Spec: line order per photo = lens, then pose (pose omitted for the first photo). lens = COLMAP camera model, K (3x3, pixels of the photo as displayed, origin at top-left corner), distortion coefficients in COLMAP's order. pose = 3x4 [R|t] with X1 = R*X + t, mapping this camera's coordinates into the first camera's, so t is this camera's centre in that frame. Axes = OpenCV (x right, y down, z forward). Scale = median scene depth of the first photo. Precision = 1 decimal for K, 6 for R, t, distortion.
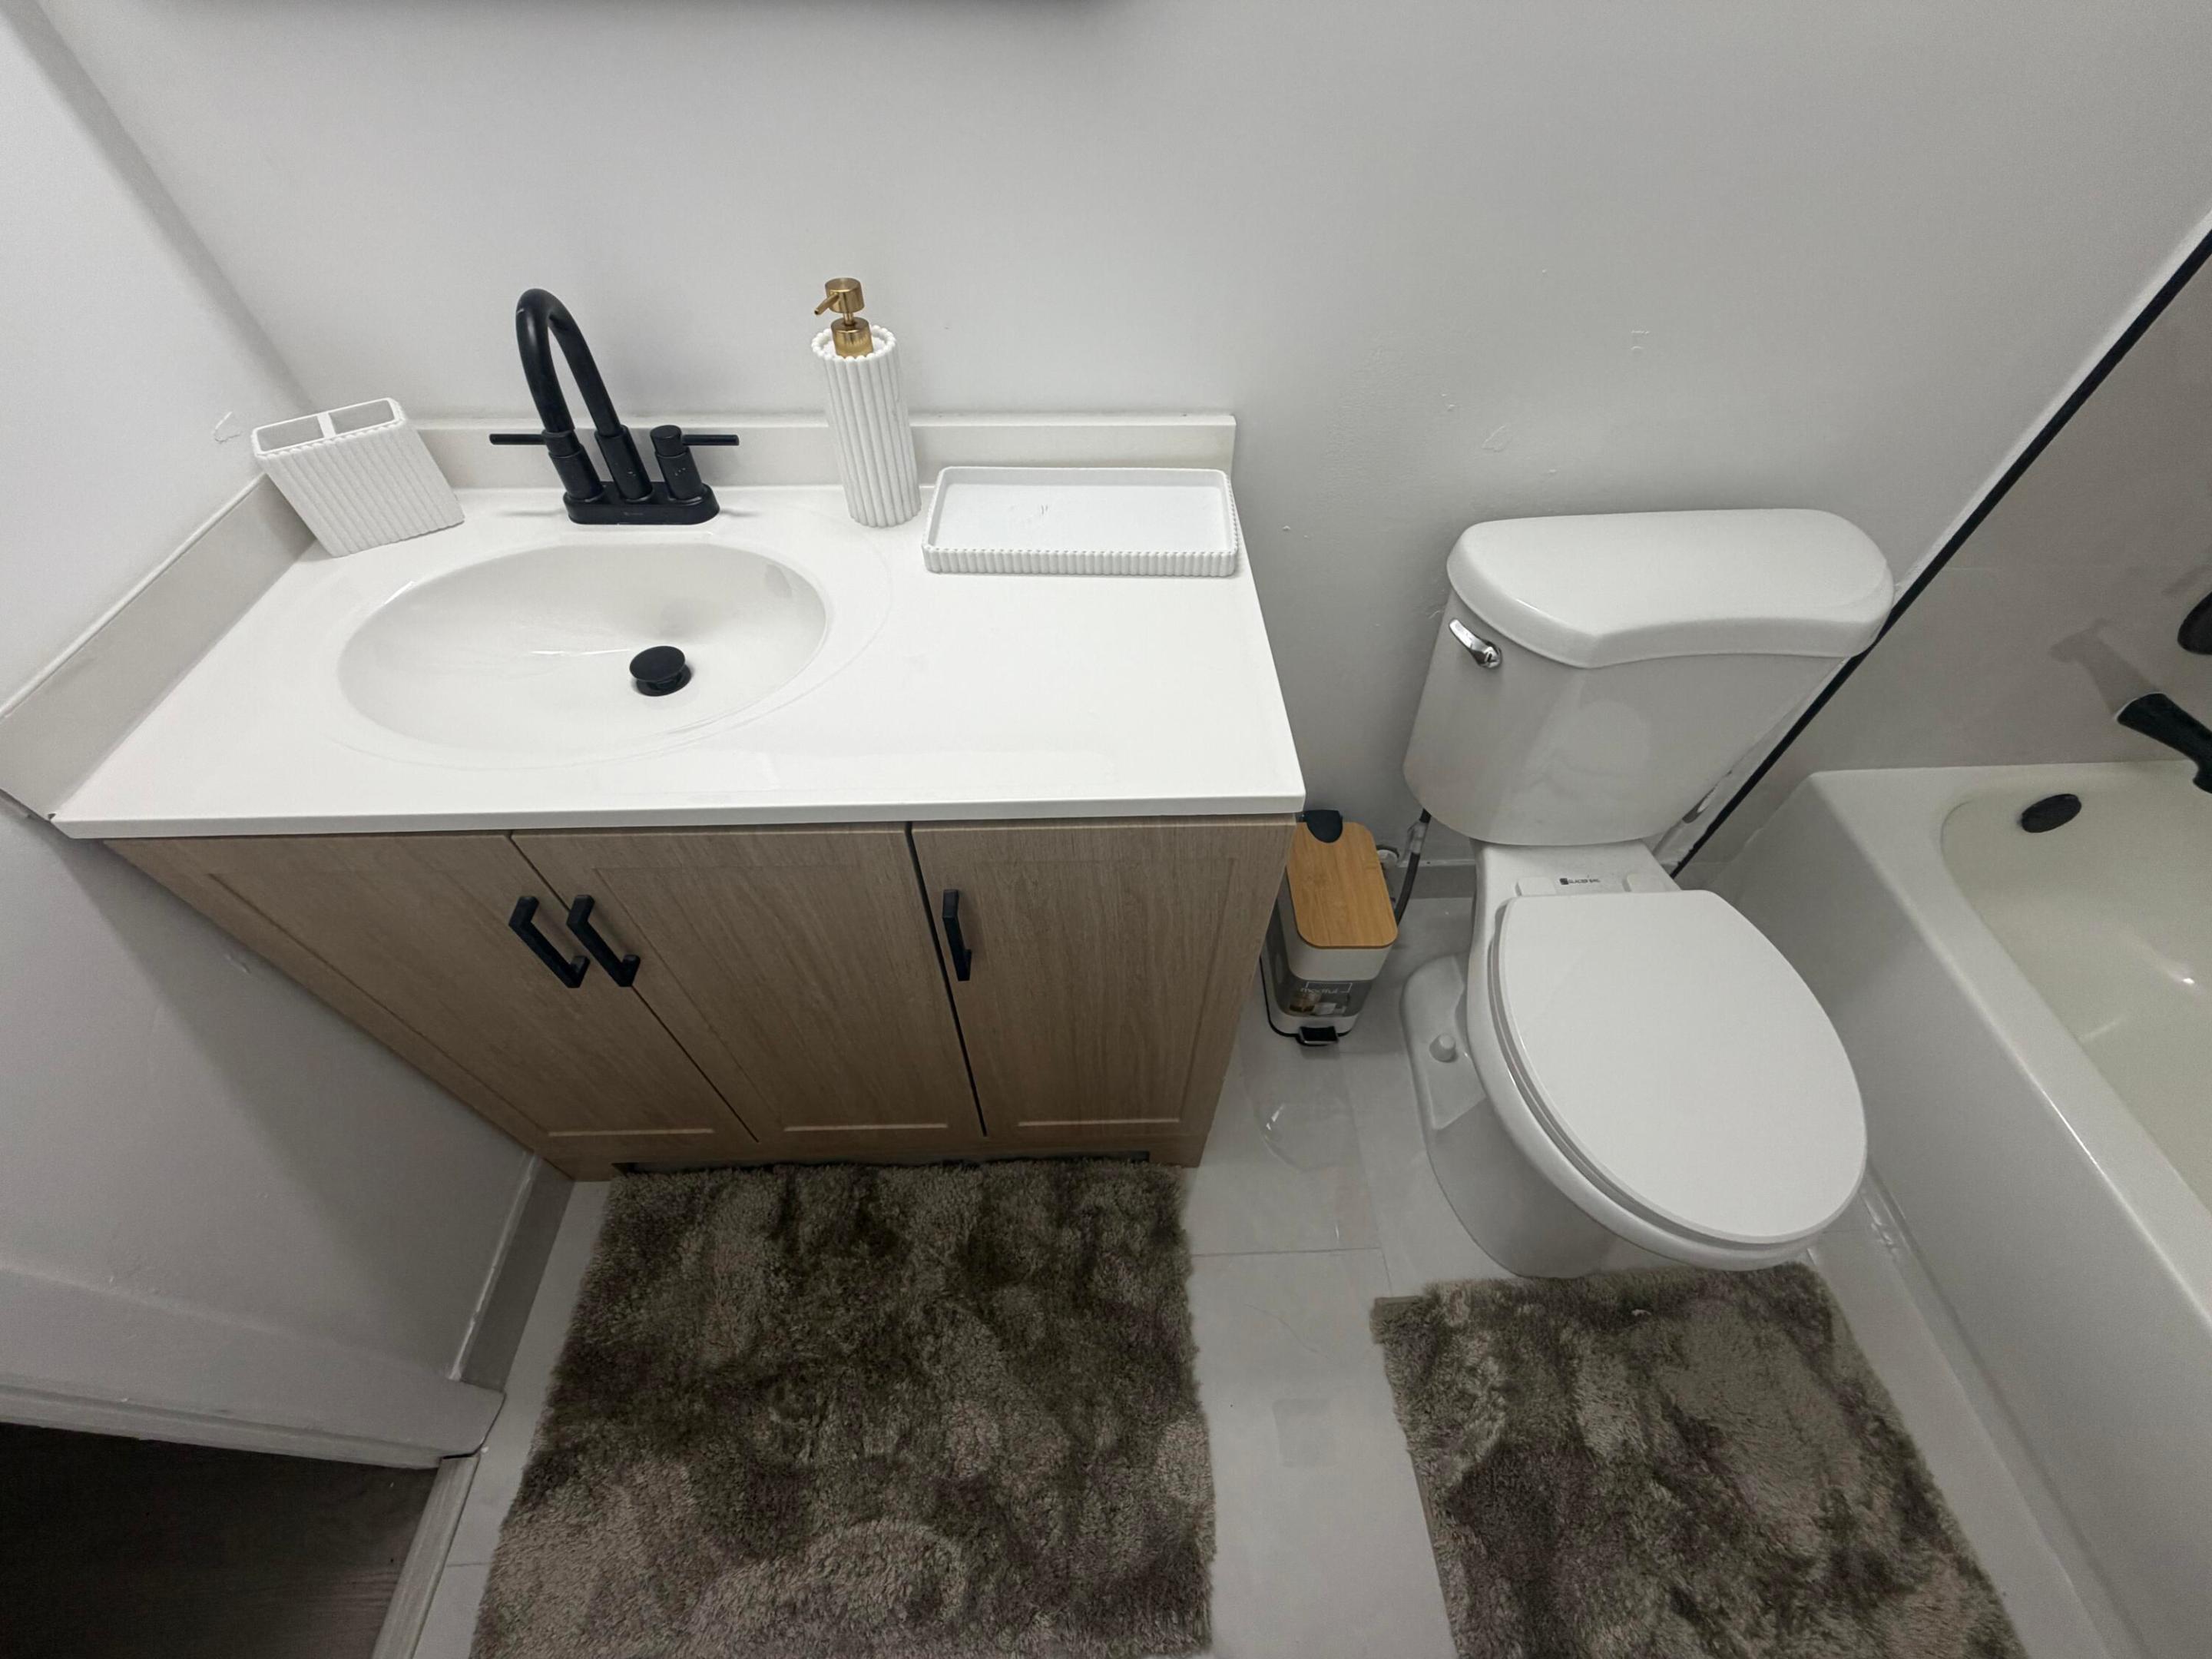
lens RADIAL K [[883.2, 0, 1101.6], [0, 883.2, 830.4], [0, 0, 1]] dist [-0.000201, 0.000504]
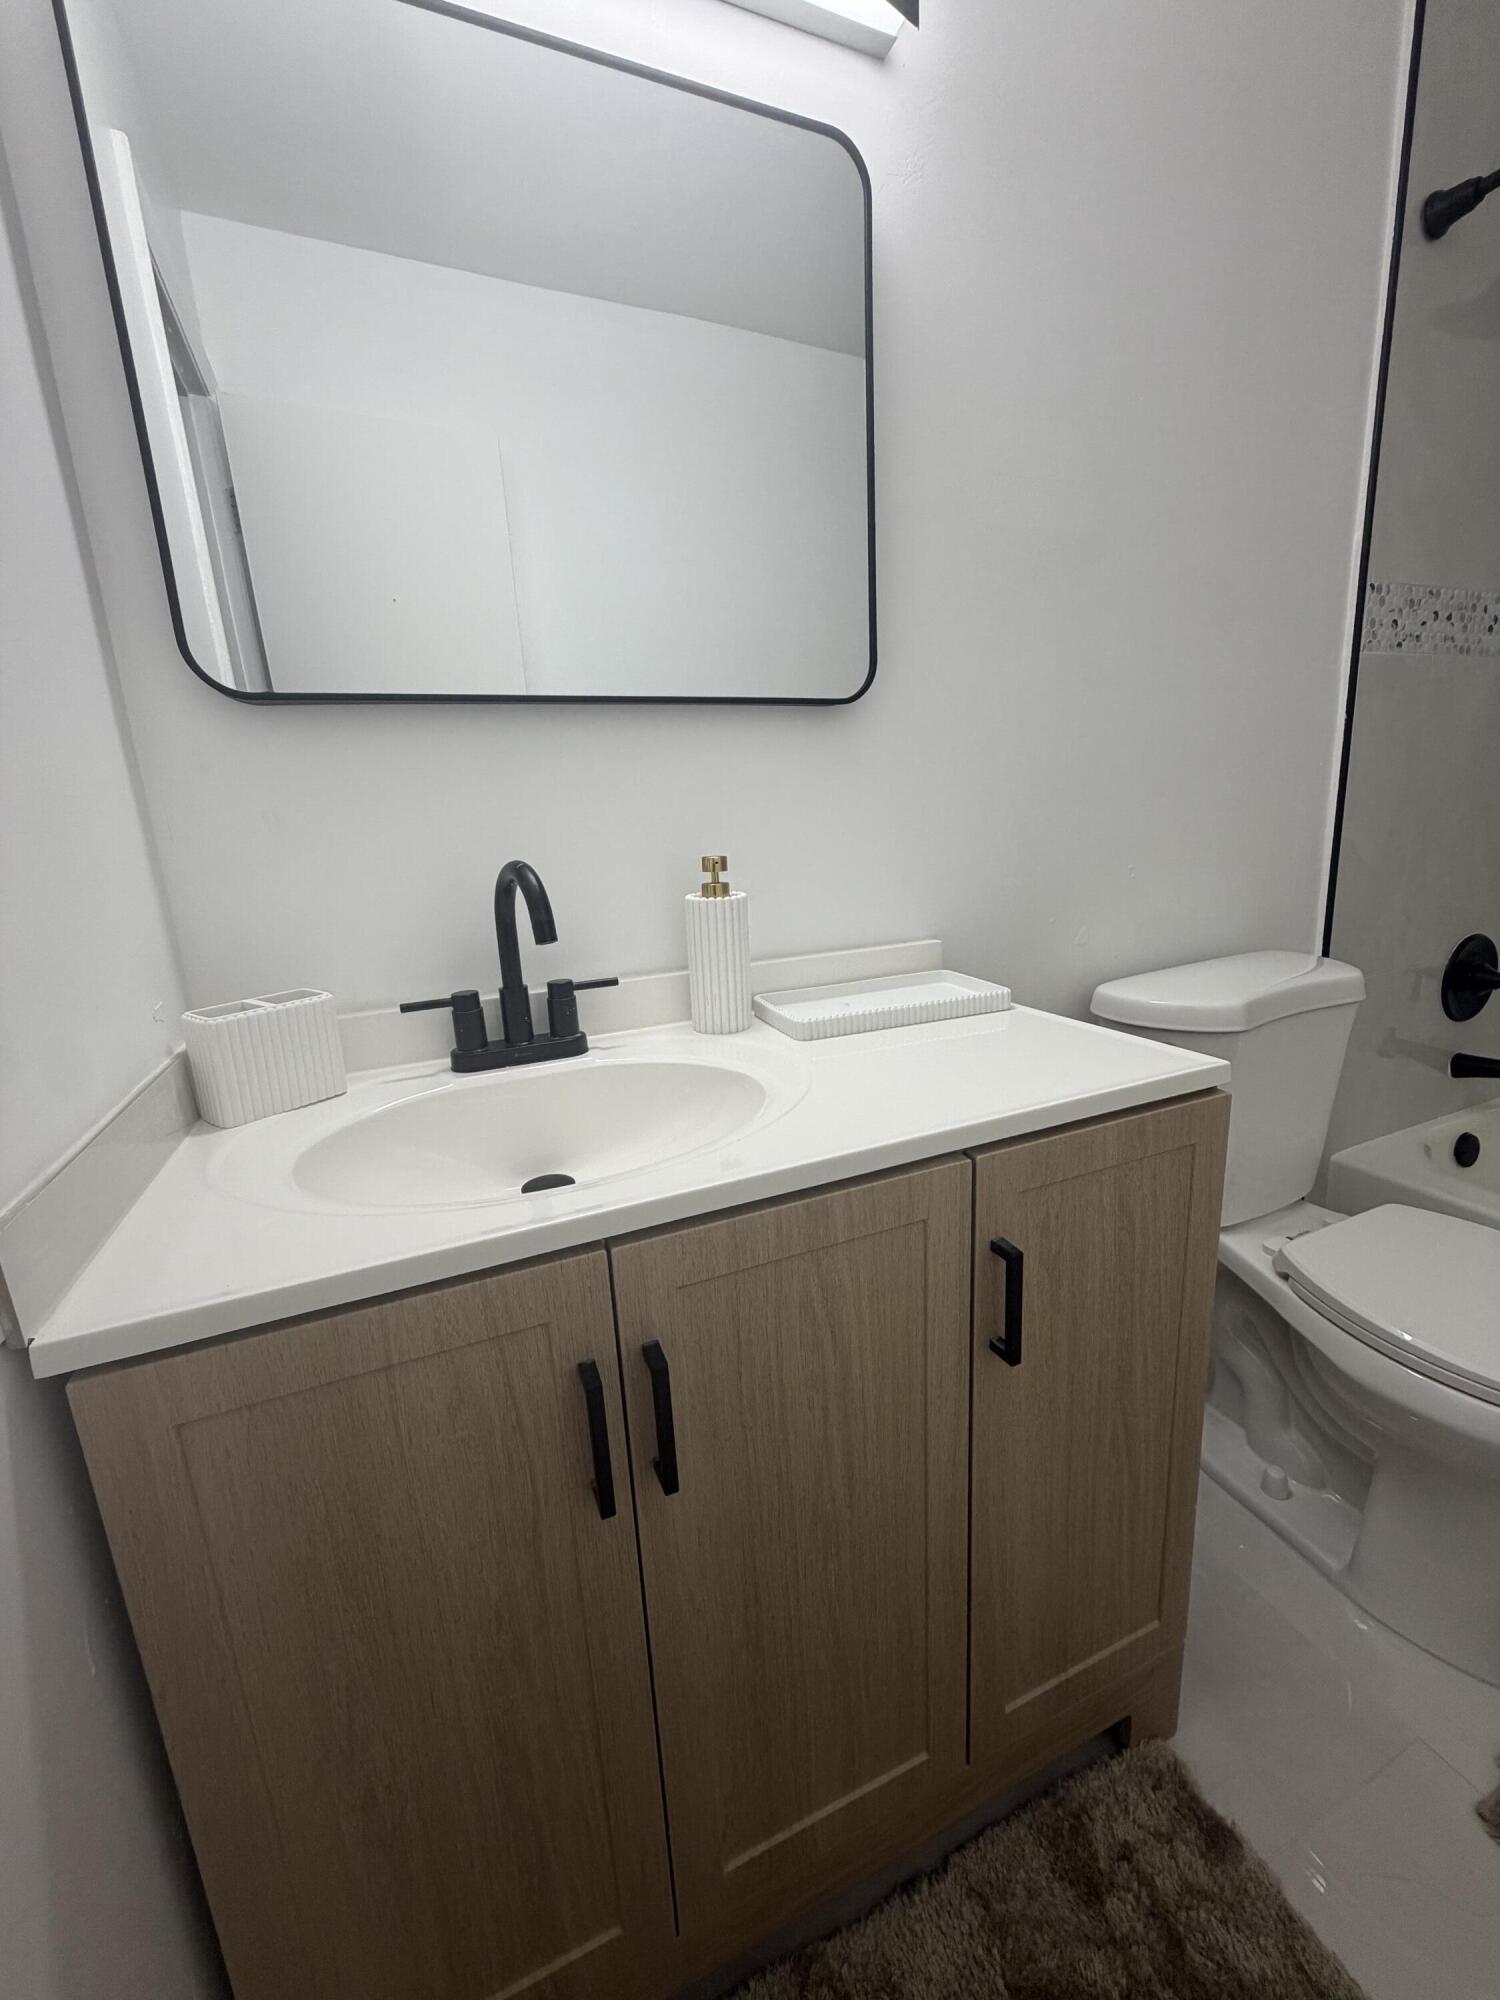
lens RADIAL K [[798.6, 0, 748.7], [0, 798.6, 994.9], [0, 0, 1]] dist [-0.000201, 0.000504]
pose [[0.931345, -0.135651, 0.337927, -0.611109], [0.316933, 0.758938, -0.568829, 0.247937], [-0.179304, 0.636876, 0.749826, 0.158843]]
